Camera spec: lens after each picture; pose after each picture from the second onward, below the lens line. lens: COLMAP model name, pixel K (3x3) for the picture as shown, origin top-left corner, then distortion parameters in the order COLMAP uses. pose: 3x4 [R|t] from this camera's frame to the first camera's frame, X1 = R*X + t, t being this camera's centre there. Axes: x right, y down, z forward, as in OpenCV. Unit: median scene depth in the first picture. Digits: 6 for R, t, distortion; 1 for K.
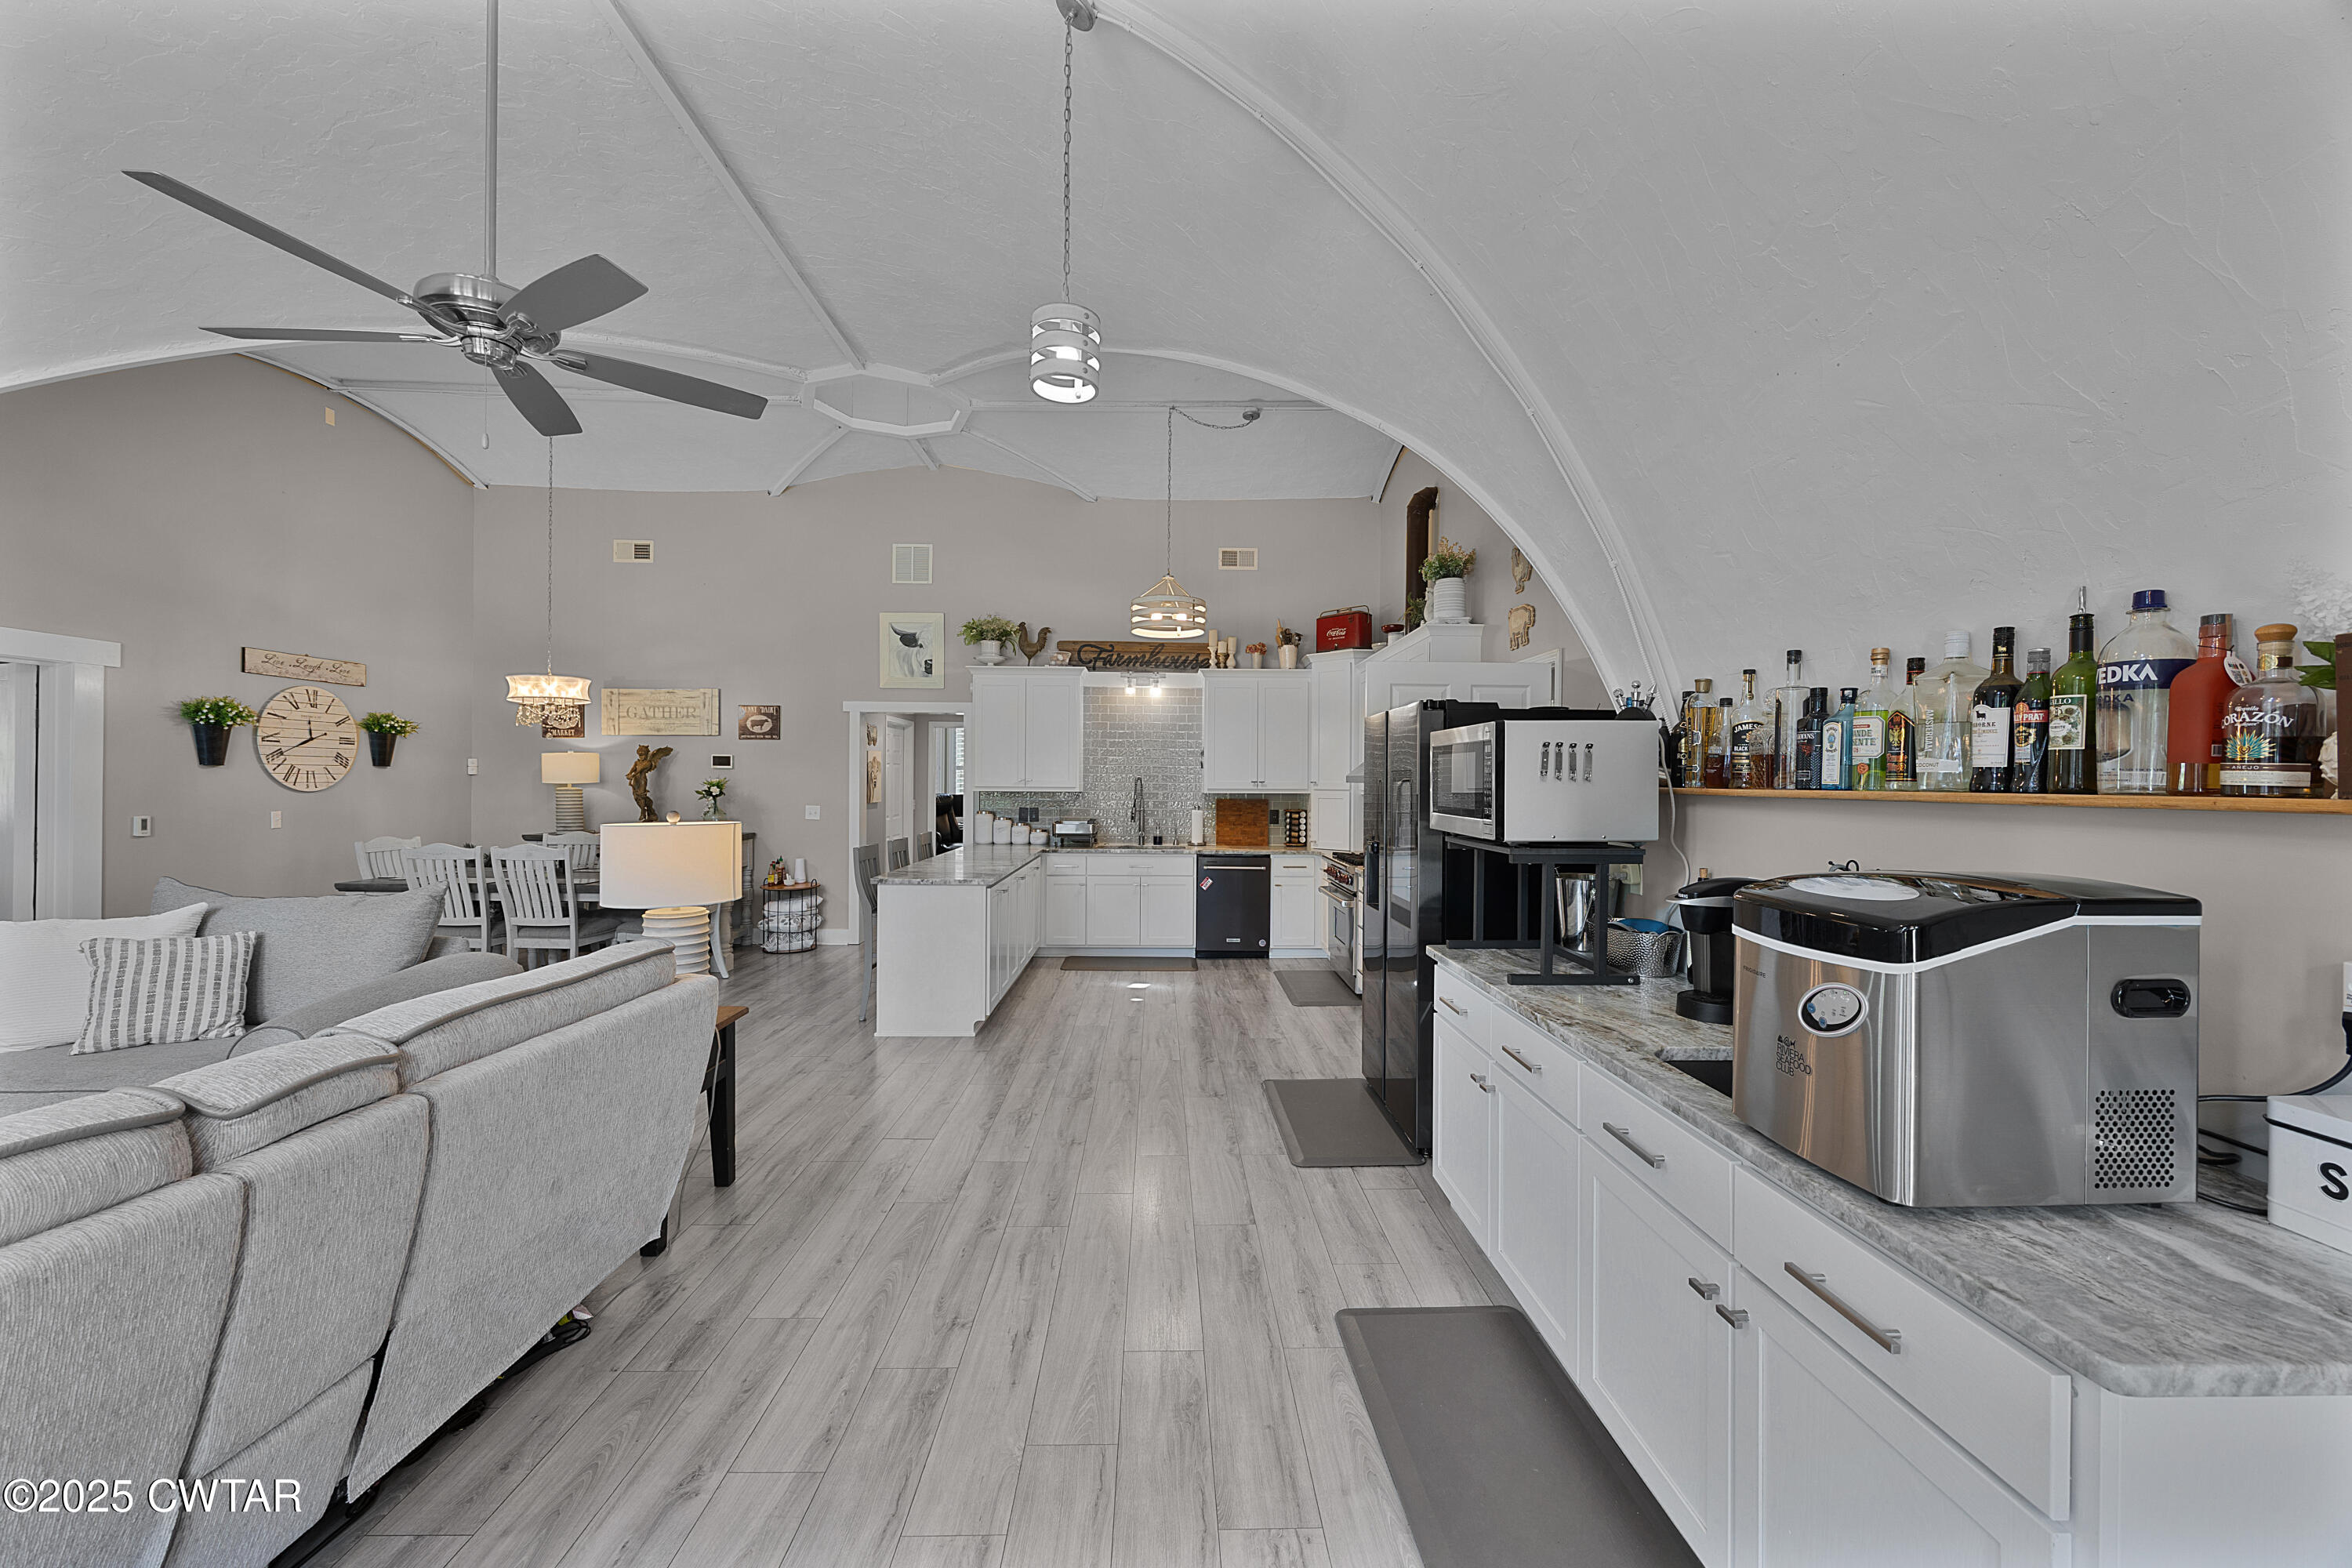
lens RADIAL K [[905.3, 0, 1178.8], [0, 905.3, 775.5], [0, 0, 1]] dist [0.006536, 0.000211]
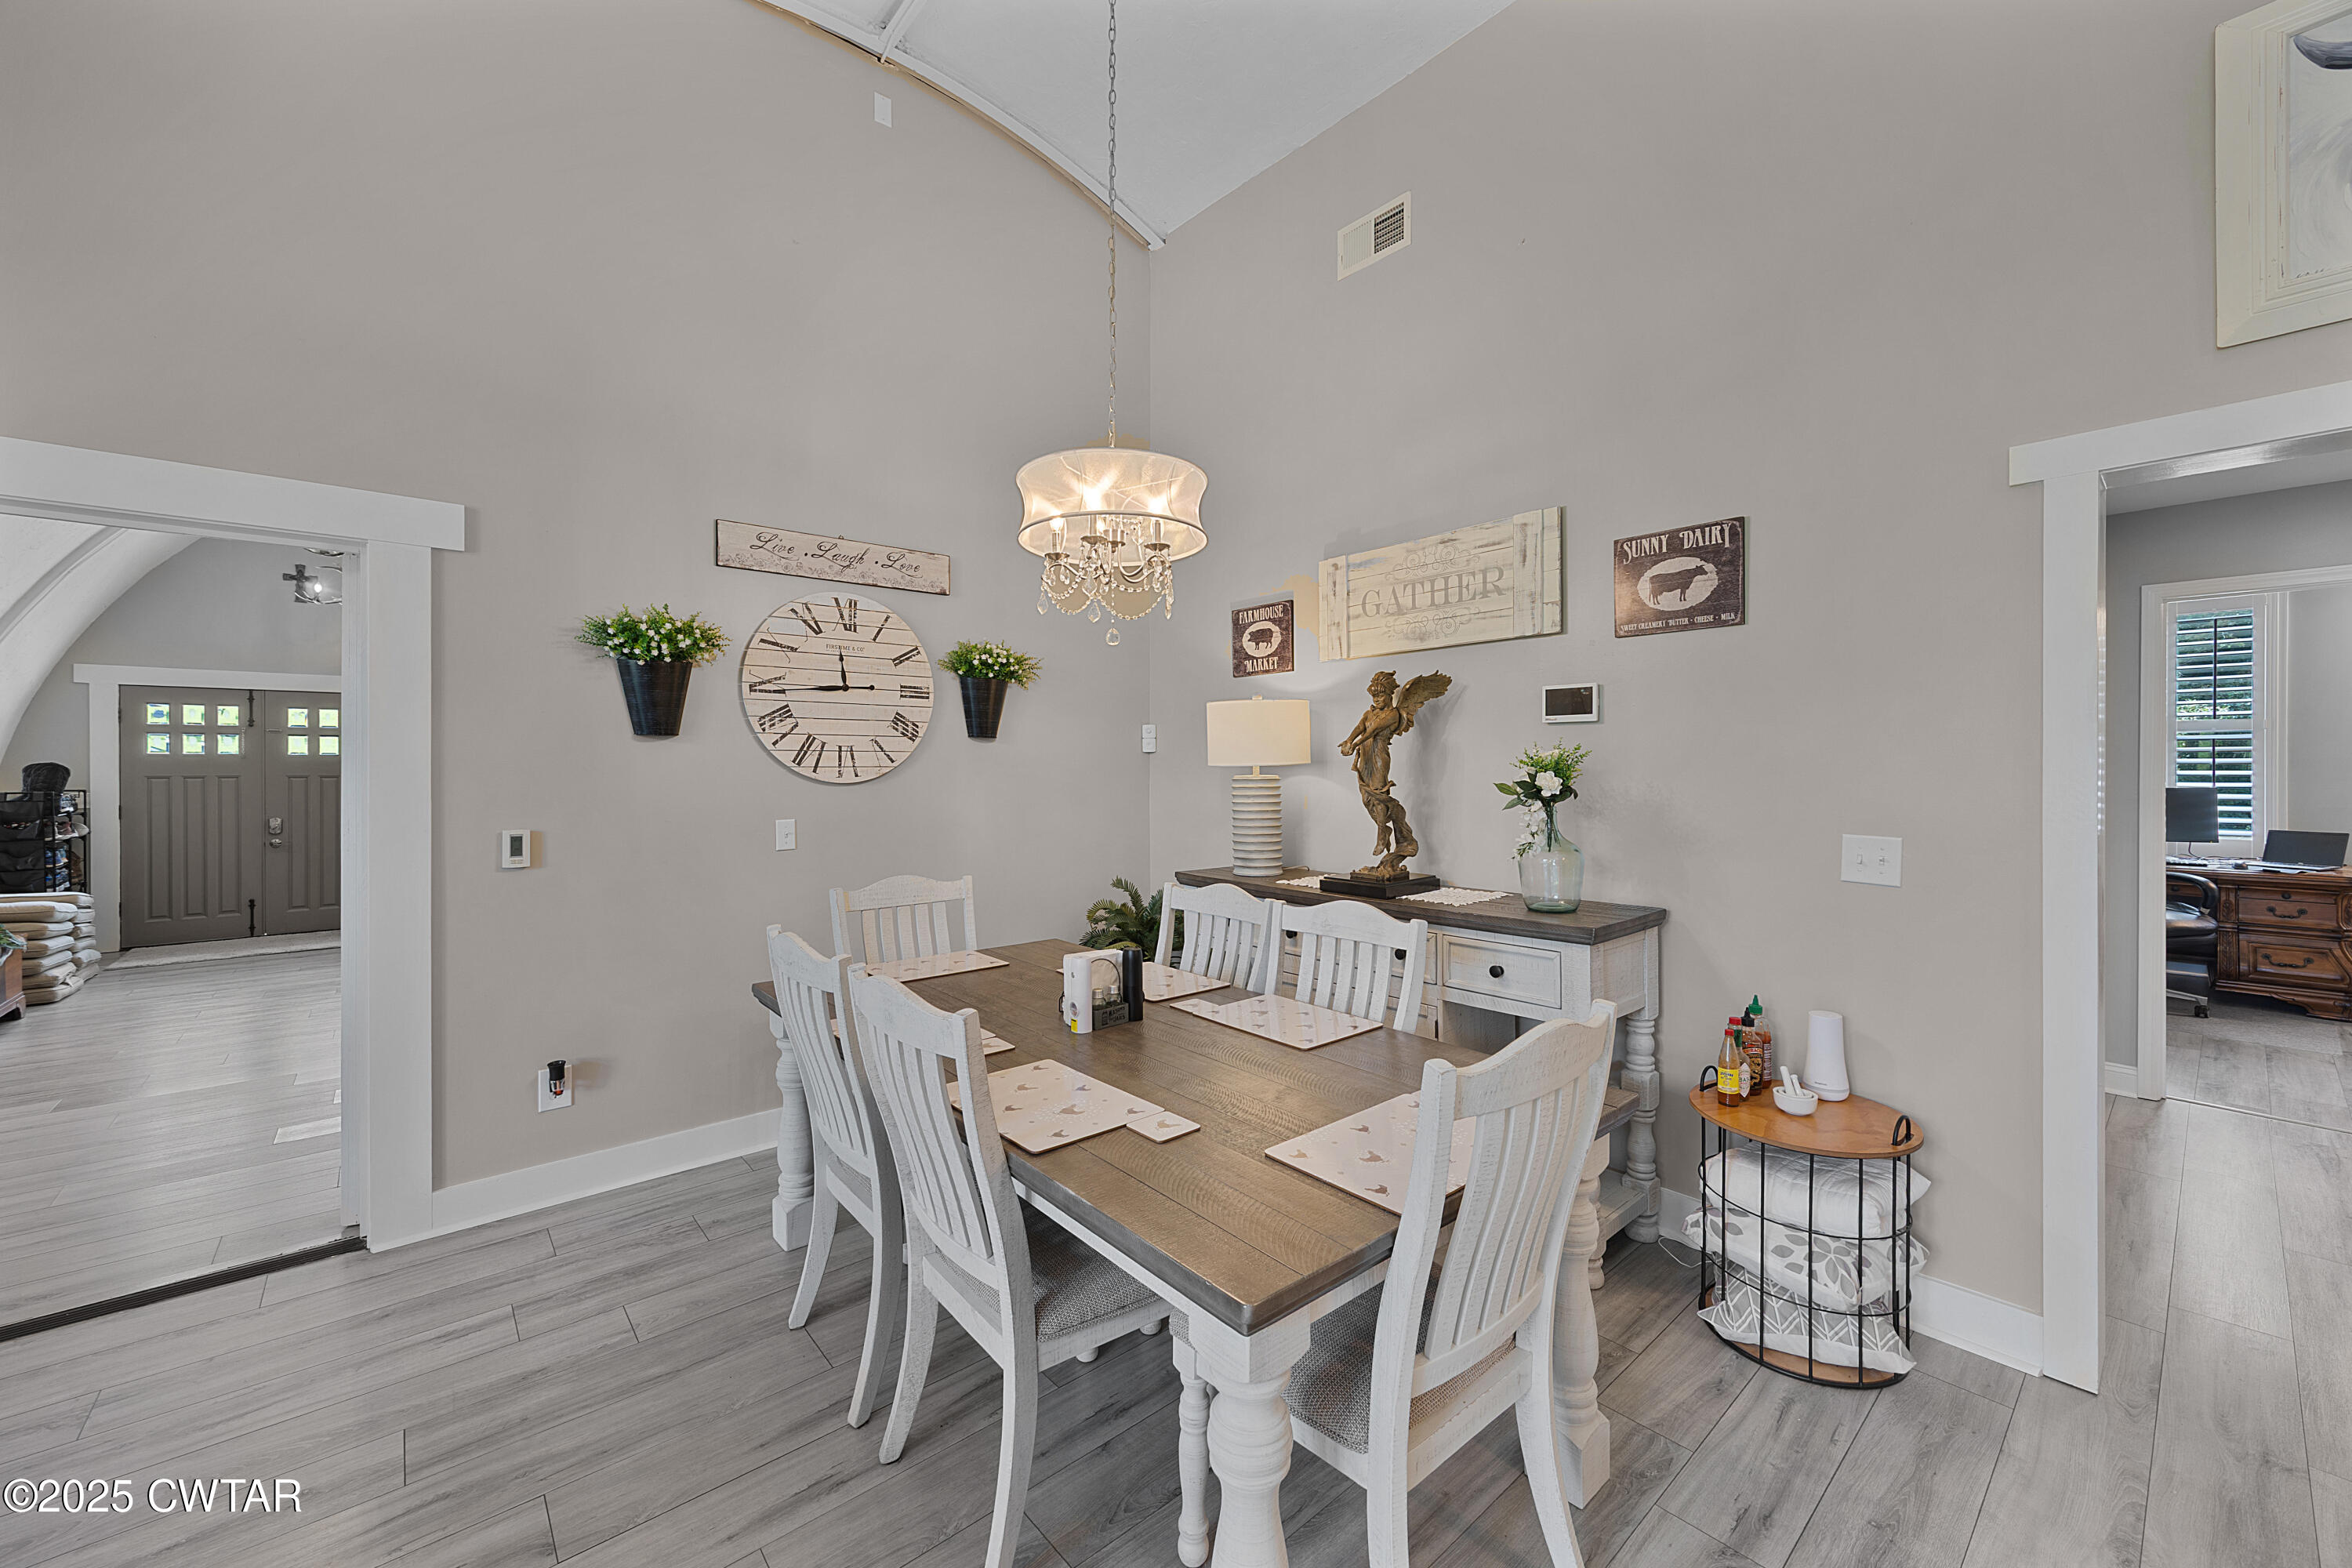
lens RADIAL K [[905.3, 0, 1178.8], [0, 905.3, 775.5], [0, 0, 1]] dist [0.006536, 0.000211]
pose [[0.627324, -0.001210, -0.778758, -0.330642], [0.013331, 0.999869, 0.009185, 0.008716], [0.778644, -0.016144, 0.627258, 0.673217]]
